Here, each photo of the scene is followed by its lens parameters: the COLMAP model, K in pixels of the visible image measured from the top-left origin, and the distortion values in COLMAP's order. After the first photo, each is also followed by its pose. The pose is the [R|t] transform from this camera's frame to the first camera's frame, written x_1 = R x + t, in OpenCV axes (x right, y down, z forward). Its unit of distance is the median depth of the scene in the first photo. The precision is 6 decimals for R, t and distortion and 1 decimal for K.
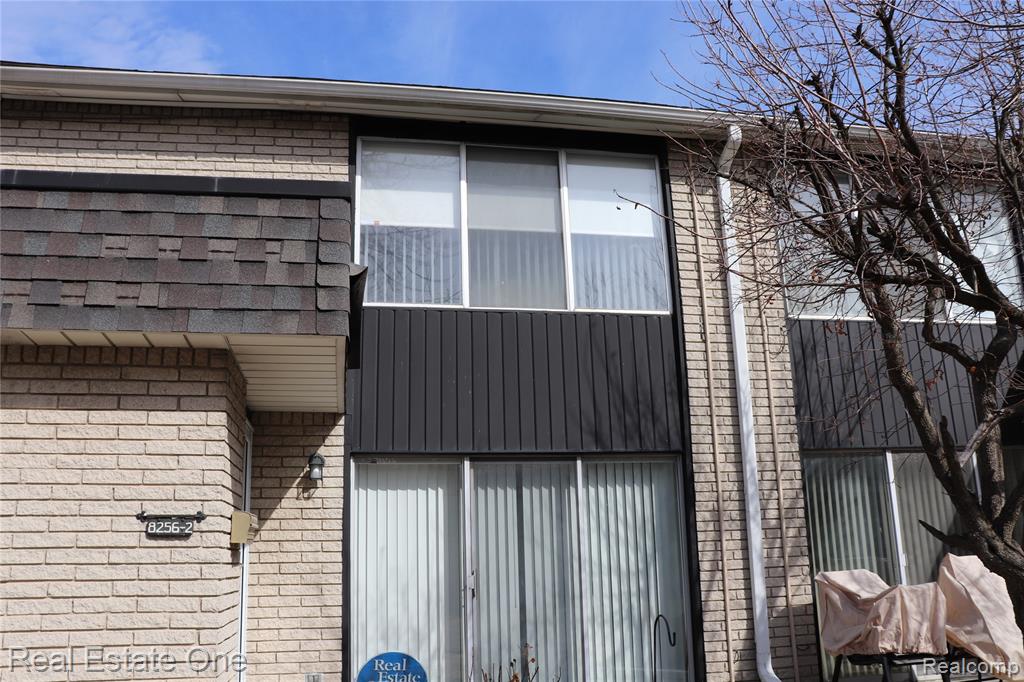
lens RADIAL K [[841.6, 0, 501.1], [0, 841.6, 346.4], [0, 0, 1]] dist [-0.175204, 0.159469]
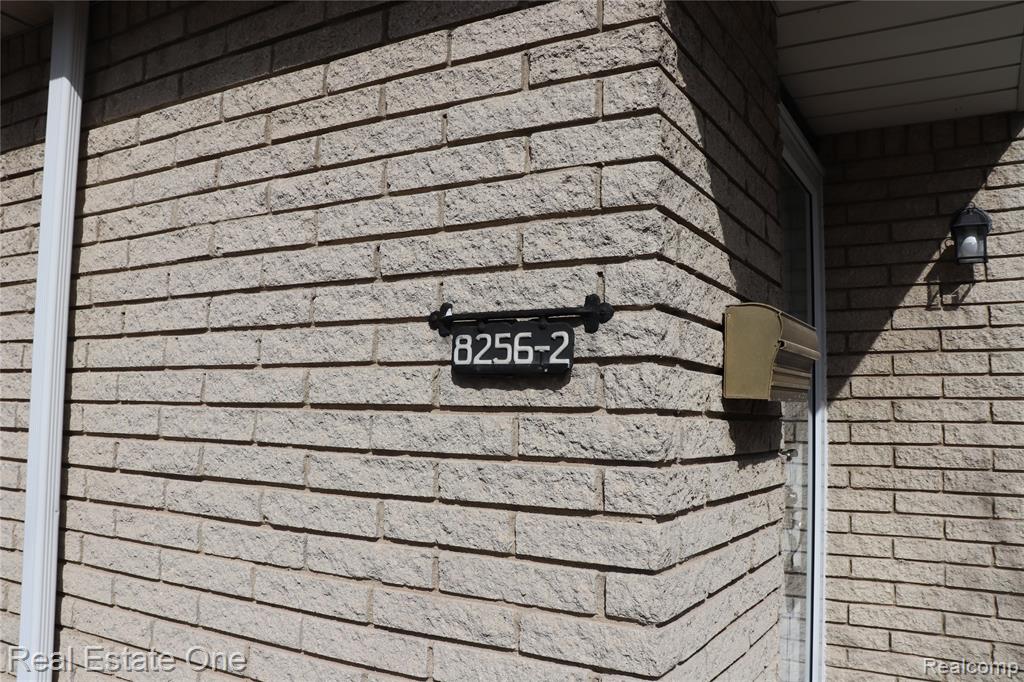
lens RADIAL K [[841.6, 0, 501.1], [0, 841.6, 346.4], [0, 0, 1]] dist [-0.175204, 0.159469]
pose [[0.751085, -0.014228, -0.660052, -0.126703], [0.123019, 0.985274, 0.118747, 0.121875], [0.648643, -0.170388, 0.741775, 0.505808]]
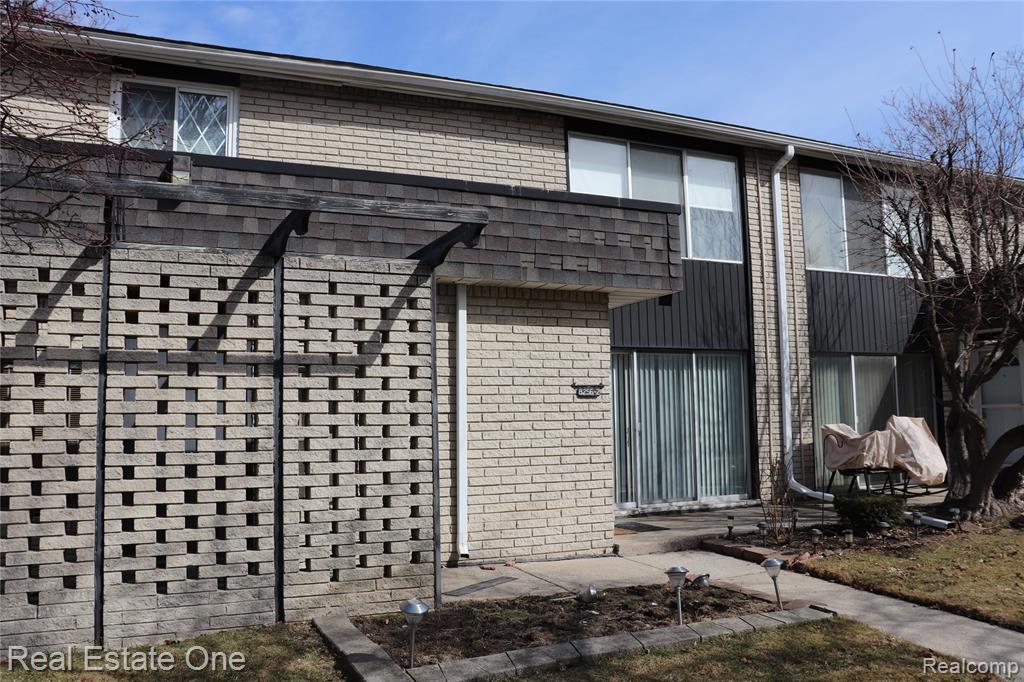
lens RADIAL K [[841.6, 0, 501.1], [0, 841.6, 346.4], [0, 0, 1]] dist [-0.175204, 0.159469]
pose [[0.973210, 0.030496, 0.227887, -0.692538], [-0.064193, 0.987790, 0.141954, -0.089426], [-0.220775, -0.152779, 0.963284, -0.506095]]
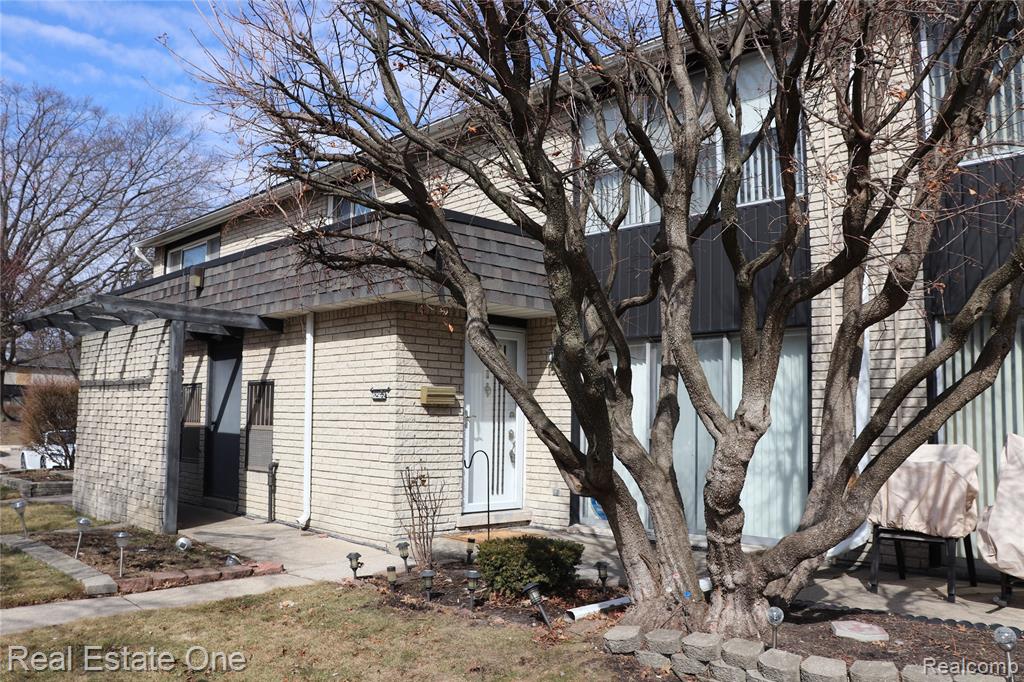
lens RADIAL K [[841.6, 0, 501.1], [0, 841.6, 346.4], [0, 0, 1]] dist [-0.175204, 0.159469]
pose [[0.547222, -0.040001, -0.836031, 0.985376], [0.178281, 0.981506, 0.069732, 0.010670], [0.817780, -0.187208, 0.544232, 0.106287]]
